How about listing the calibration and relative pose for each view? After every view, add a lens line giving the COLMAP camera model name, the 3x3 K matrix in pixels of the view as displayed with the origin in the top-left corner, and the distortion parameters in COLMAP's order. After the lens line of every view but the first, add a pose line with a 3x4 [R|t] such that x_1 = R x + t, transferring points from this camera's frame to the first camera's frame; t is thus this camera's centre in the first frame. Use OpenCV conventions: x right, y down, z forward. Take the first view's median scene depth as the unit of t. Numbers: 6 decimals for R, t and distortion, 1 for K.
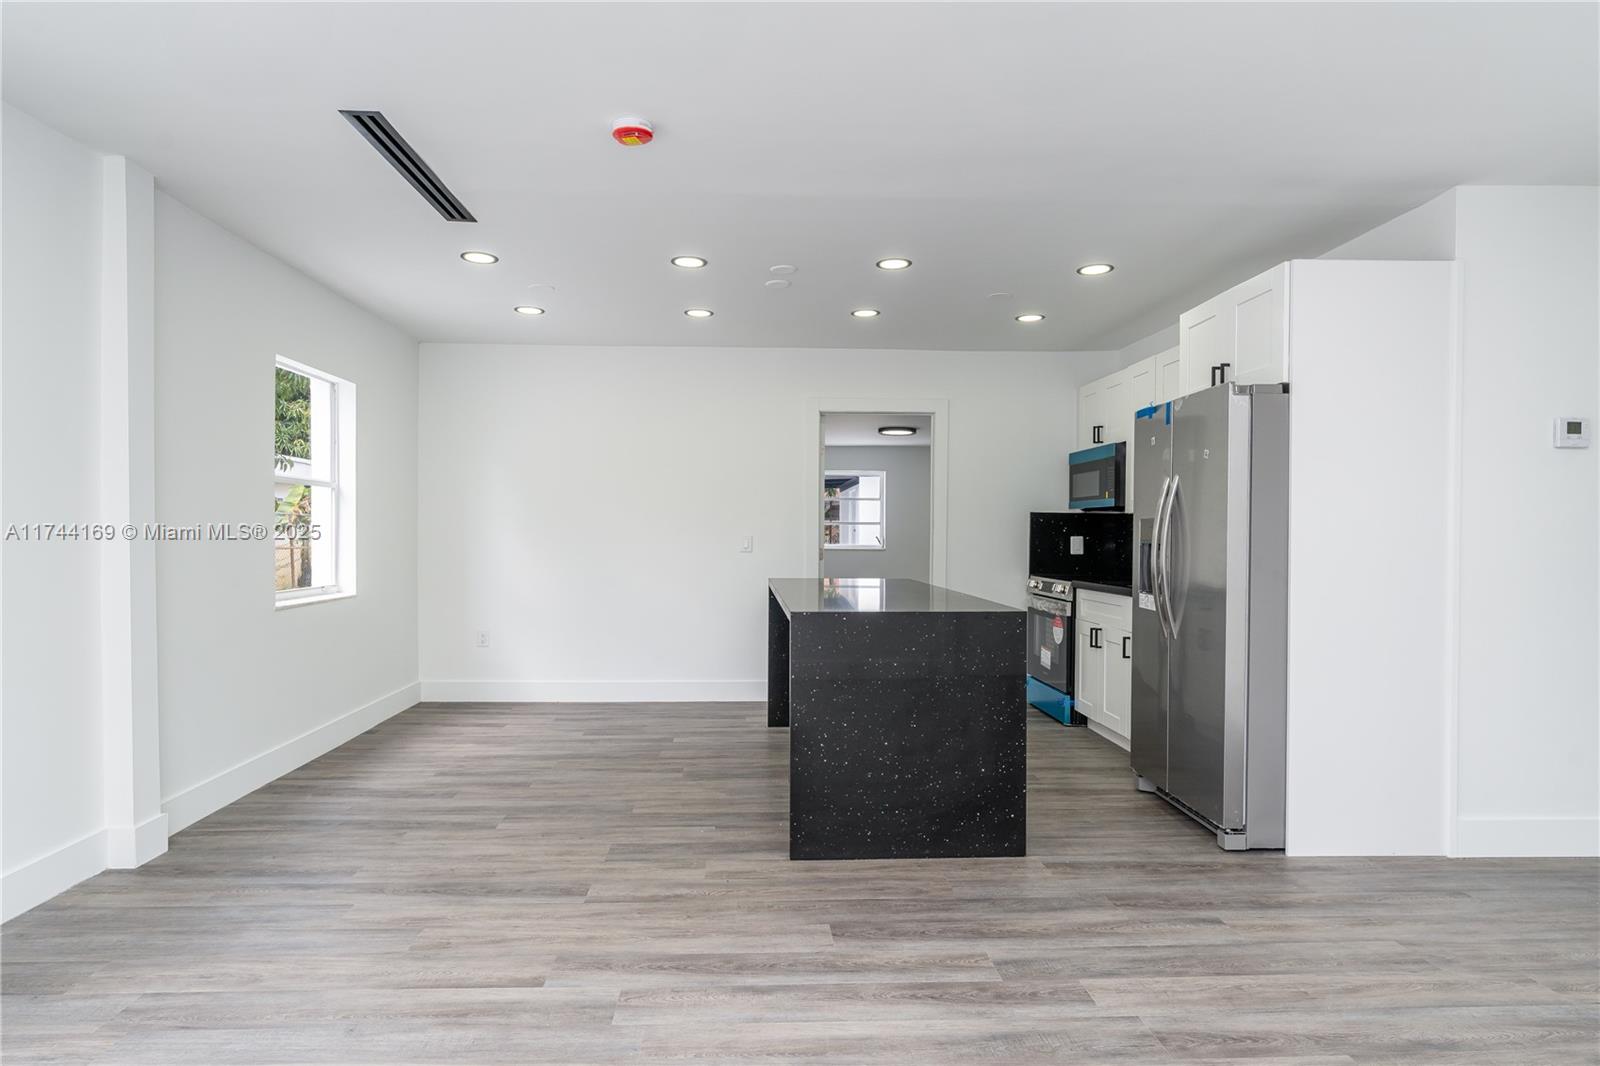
lens RADIAL K [[893.7, 0, 764.2], [0, 893.7, 535.6], [0, 0, 1]] dist [-0.004714, 0.002562]
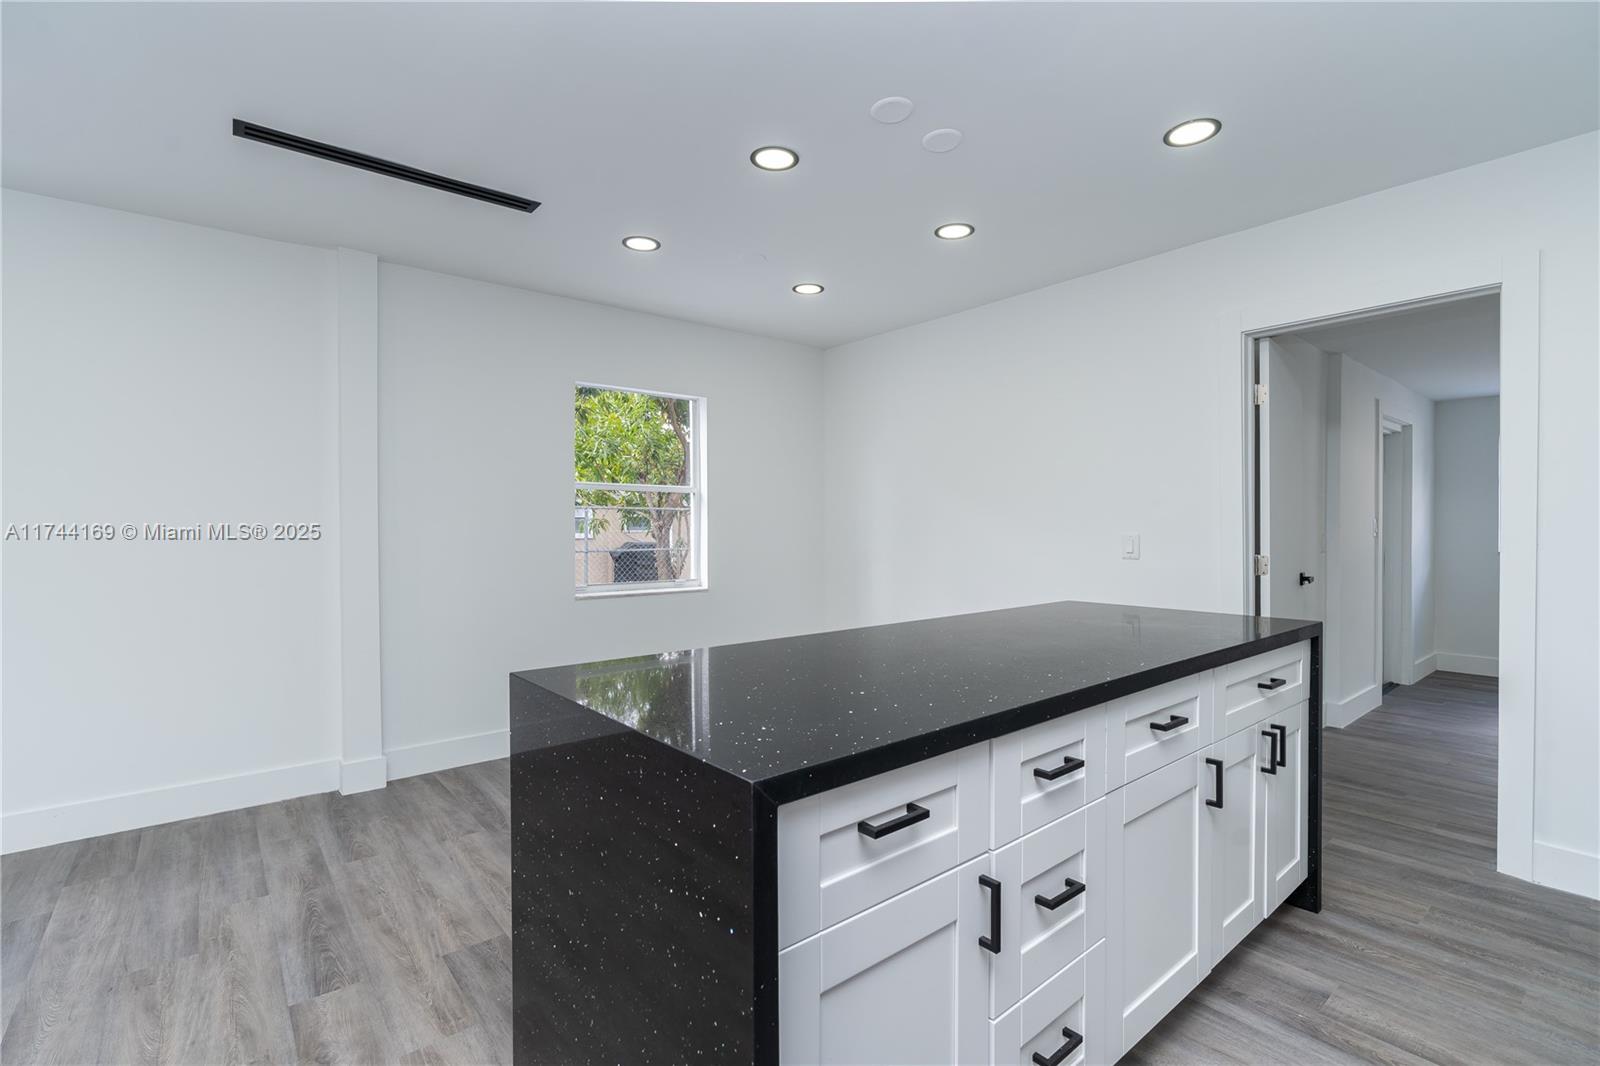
lens RADIAL K [[734.5, 0, 750.8], [0, 734.5, 534.0], [0, 0, 1]] dist [-0.004101, 0.000143]
pose [[0.607648, -0.001051, -0.794206, 0.549754], [0.003554, 0.999993, 0.001396, -0.004861], [0.794198, -0.003671, 0.607647, 0.916951]]
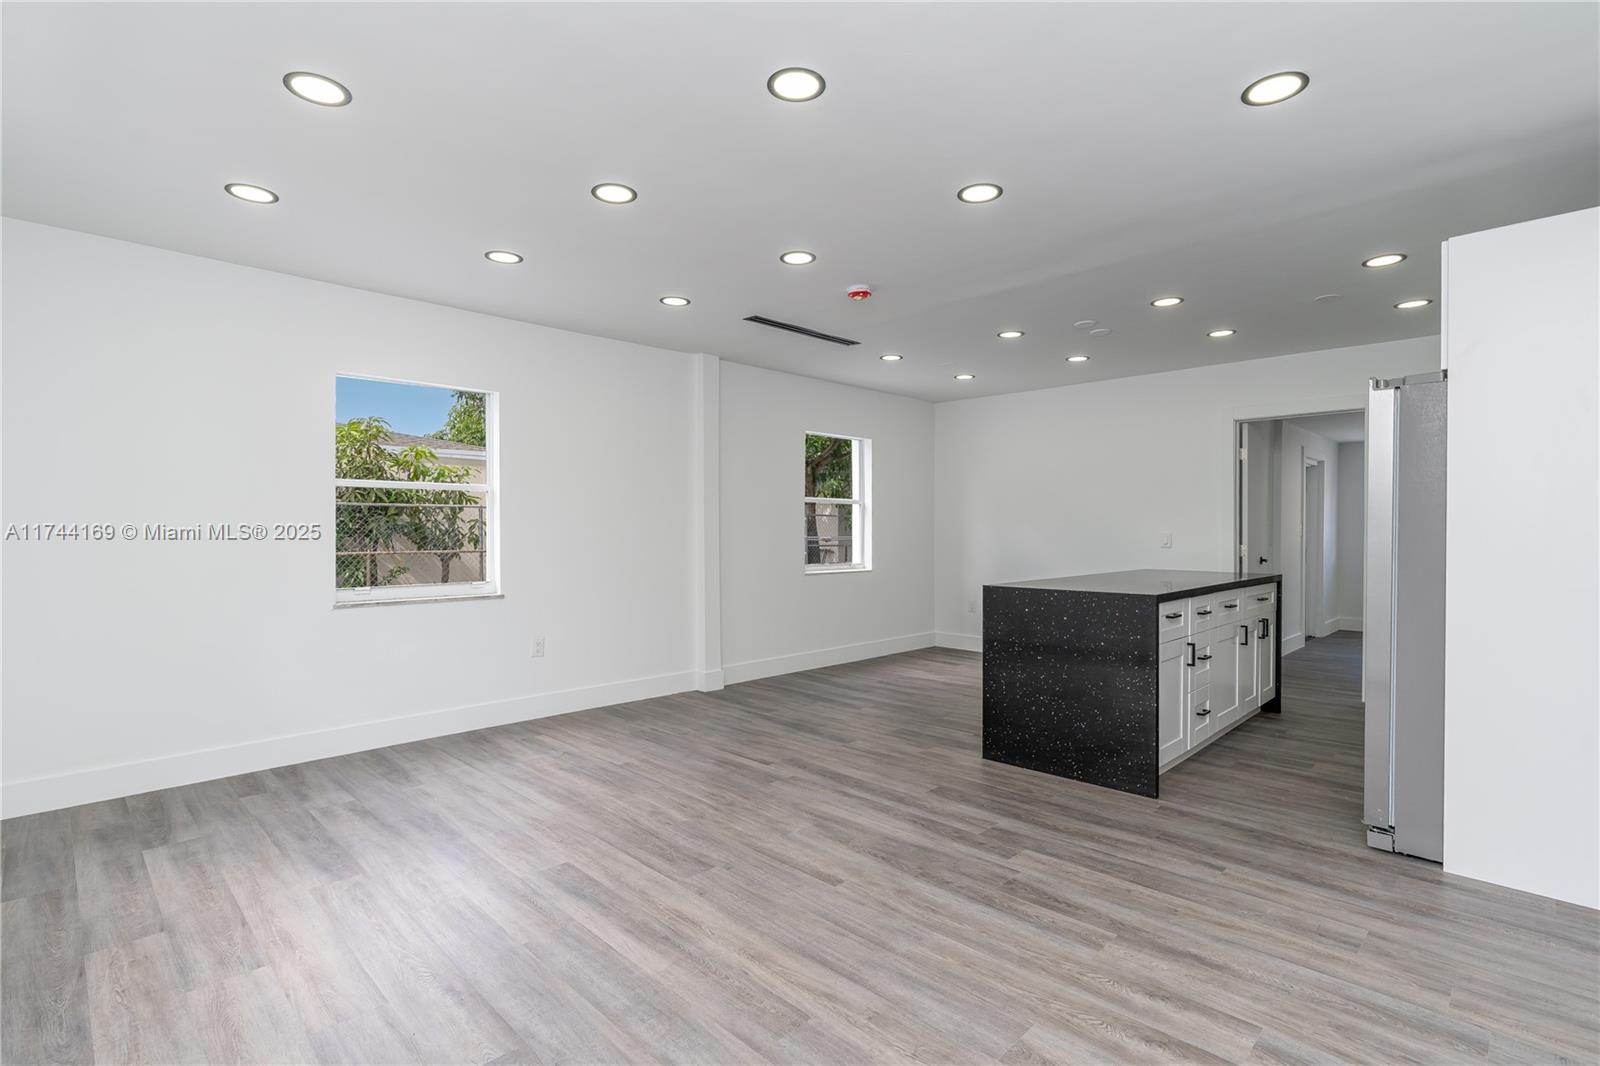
lens RADIAL K [[734.5, 0, 762.9], [0, 734.5, 534.0], [0, 0, 1]] dist [-0.004101, 0.000143]
pose [[0.668625, -0.000213, -0.743600, 0.737159], [-0.001266, 0.999998, -0.001424, 0.006050], [0.743599, 0.001894, 0.668623, -0.055861]]
